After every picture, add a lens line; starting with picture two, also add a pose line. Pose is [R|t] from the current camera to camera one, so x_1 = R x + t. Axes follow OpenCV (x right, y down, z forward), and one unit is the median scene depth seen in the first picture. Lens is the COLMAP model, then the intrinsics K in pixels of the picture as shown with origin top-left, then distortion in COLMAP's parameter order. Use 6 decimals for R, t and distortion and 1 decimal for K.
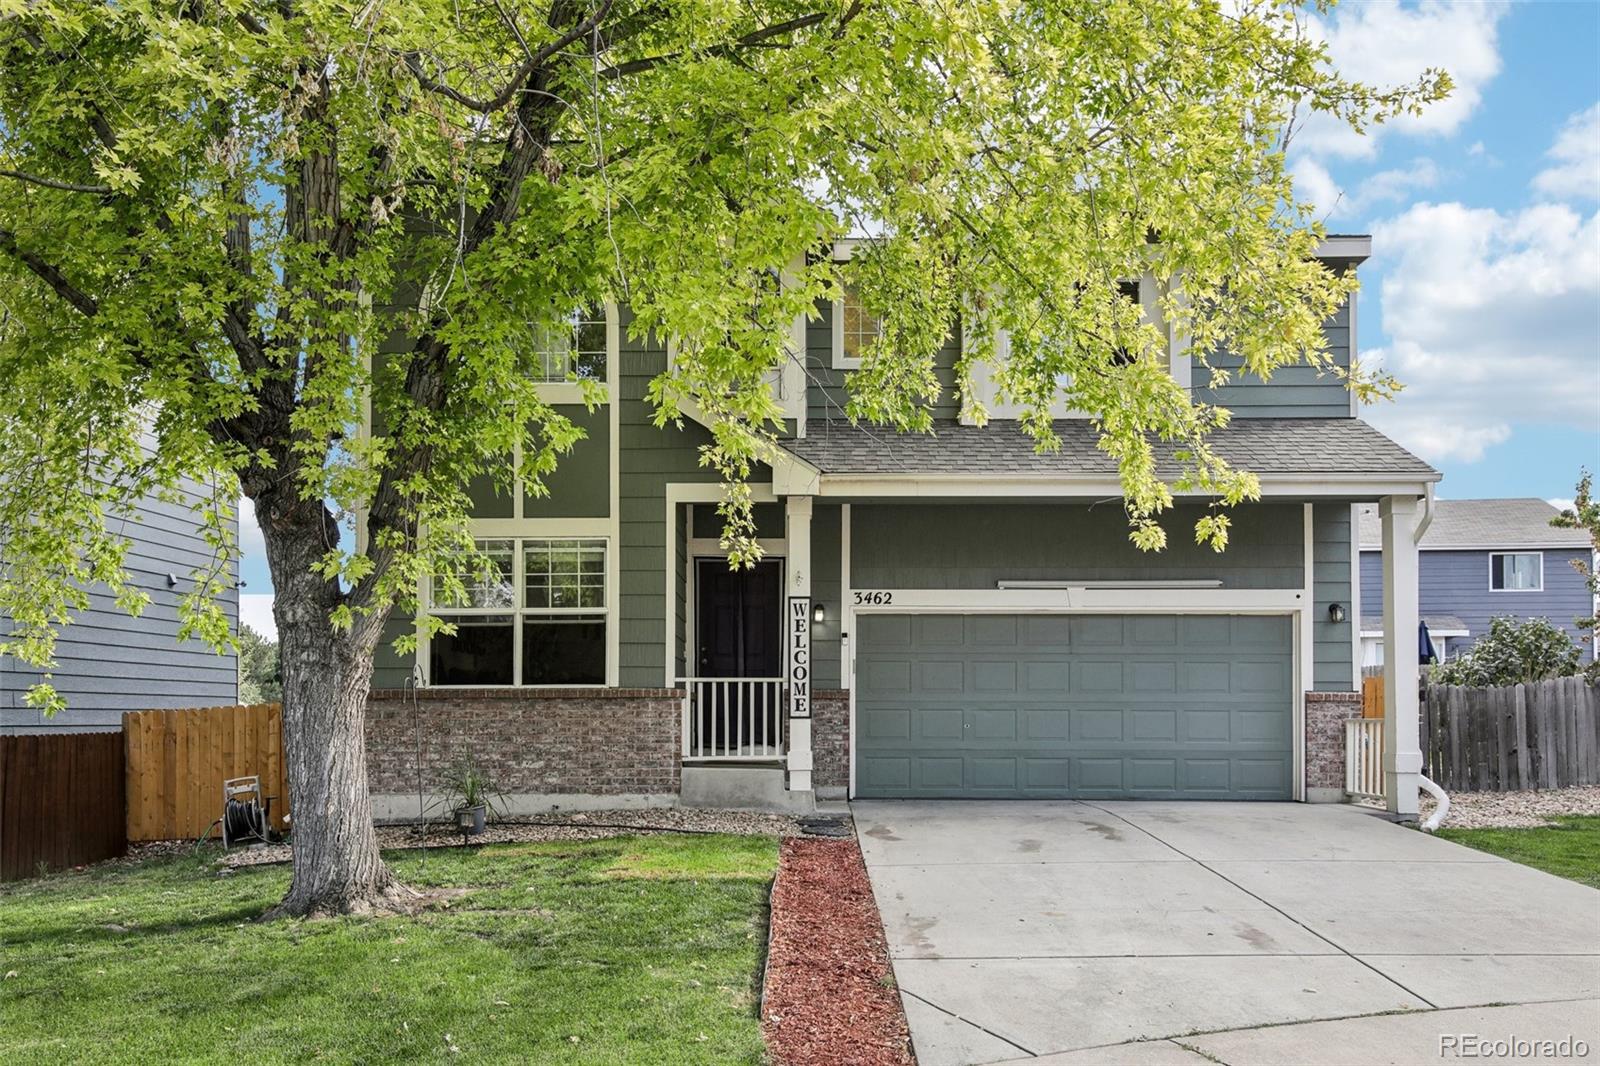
lens RADIAL K [[1186.1, 0, 796.9], [0, 1186.1, 541.8], [0, 0, 1]] dist [0.026962, 0.002340]
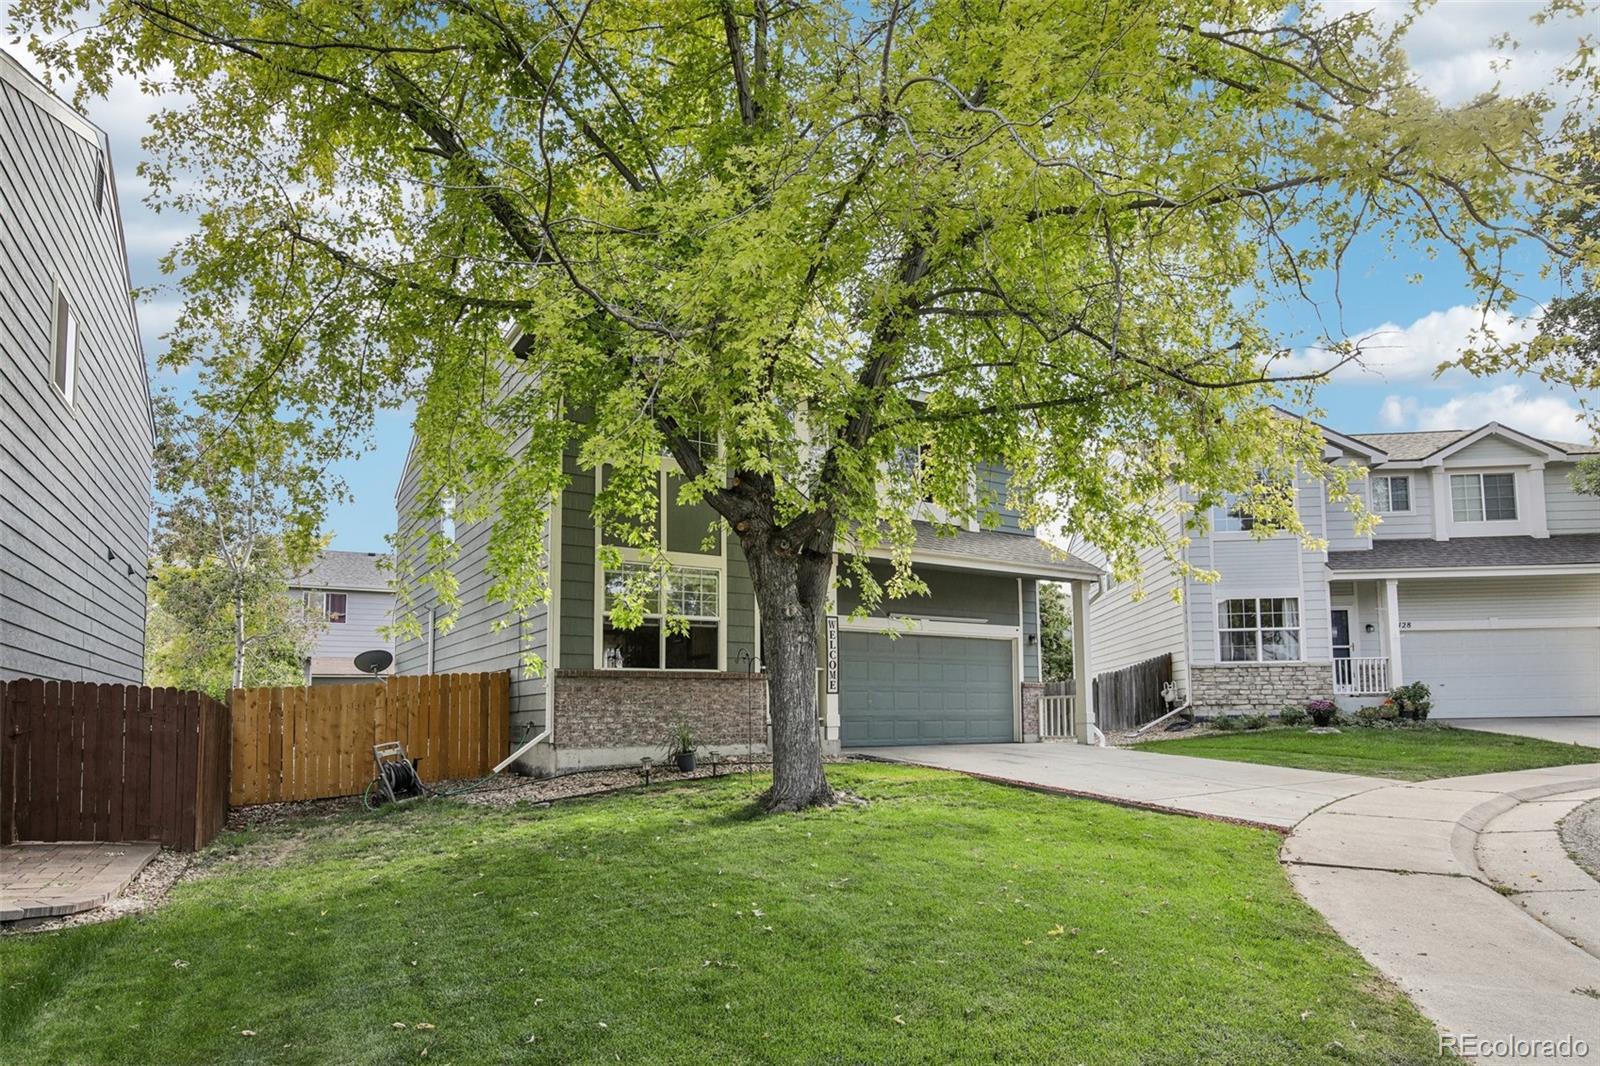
lens RADIAL K [[897.8, 0, 800.0], [0, 897.8, 533.0], [0, 0, 1]] dist [0.001757, -0.000221]
pose [[0.839513, 0.101598, 0.533757, -0.679621], [-0.069098, 0.994349, -0.080589, 0.035053], [-0.538929, 0.030774, 0.841789, 0.012562]]
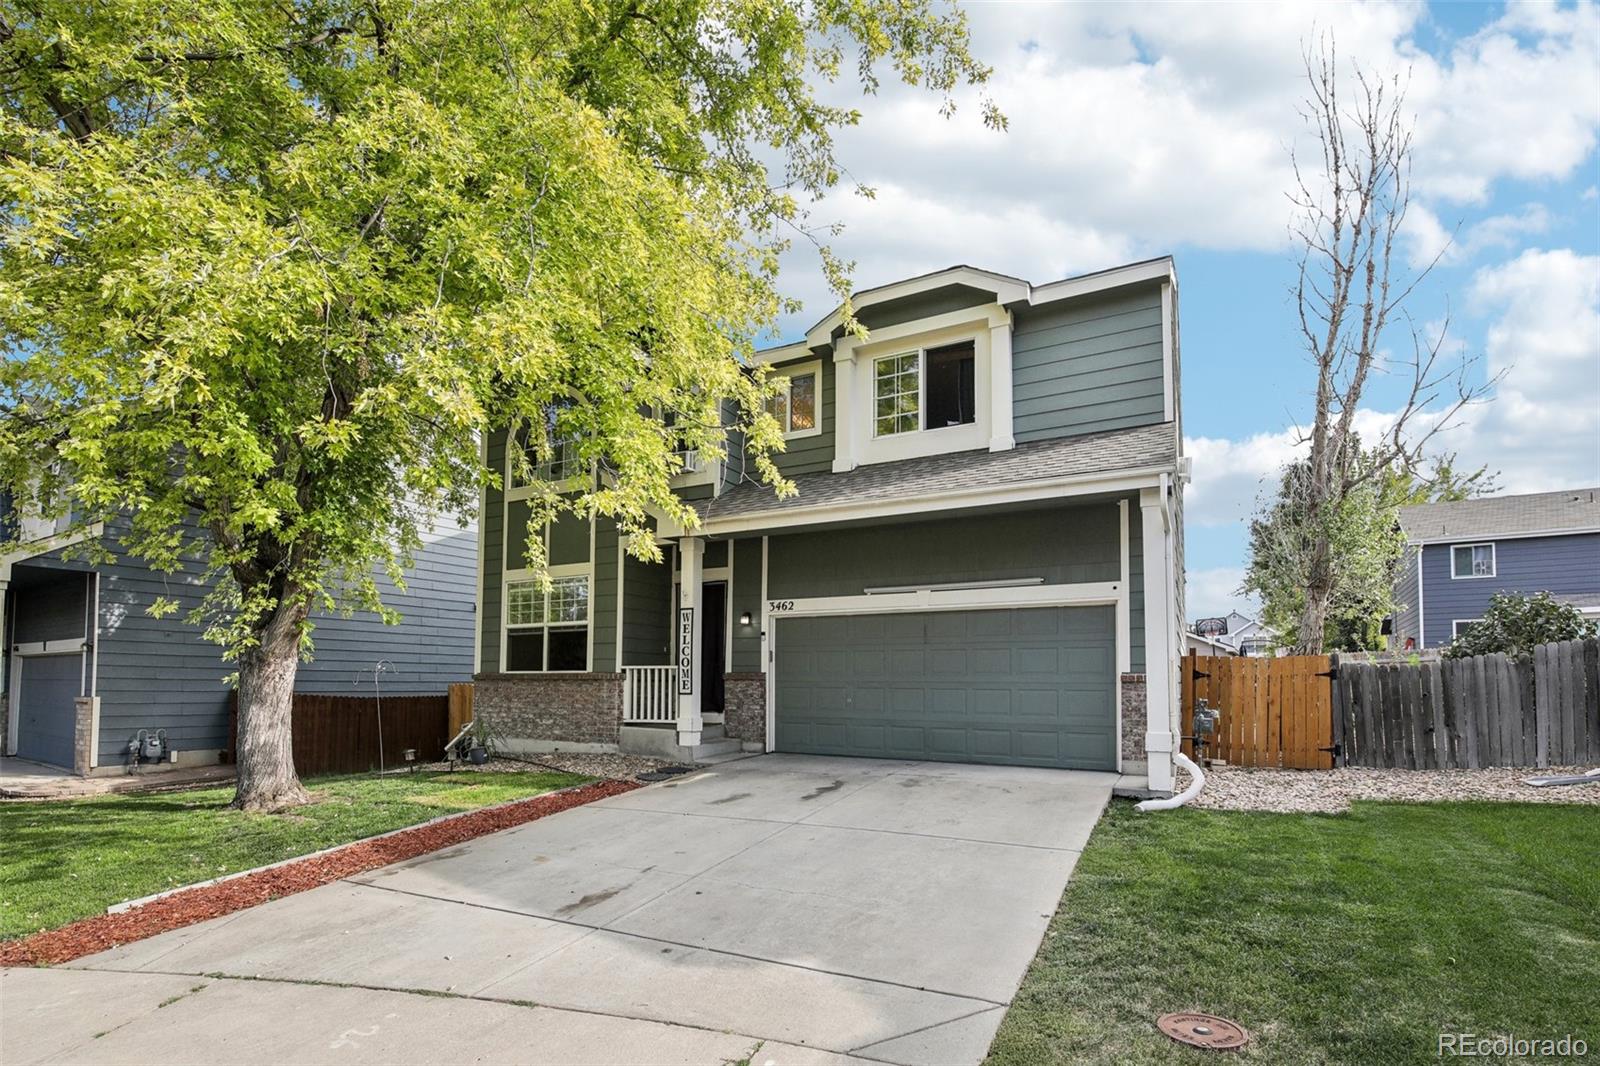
lens RADIAL K [[740.7, 0, 801.3], [0, 740.7, 558.5], [0, 0, 1]] dist [-0.002316, -0.009458]
pose [[0.888814, -0.071590, -0.452642, 0.527080], [0.062625, 0.997431, -0.034784, 0.026247], [0.453970, 0.002570, 0.891013, 0.271500]]
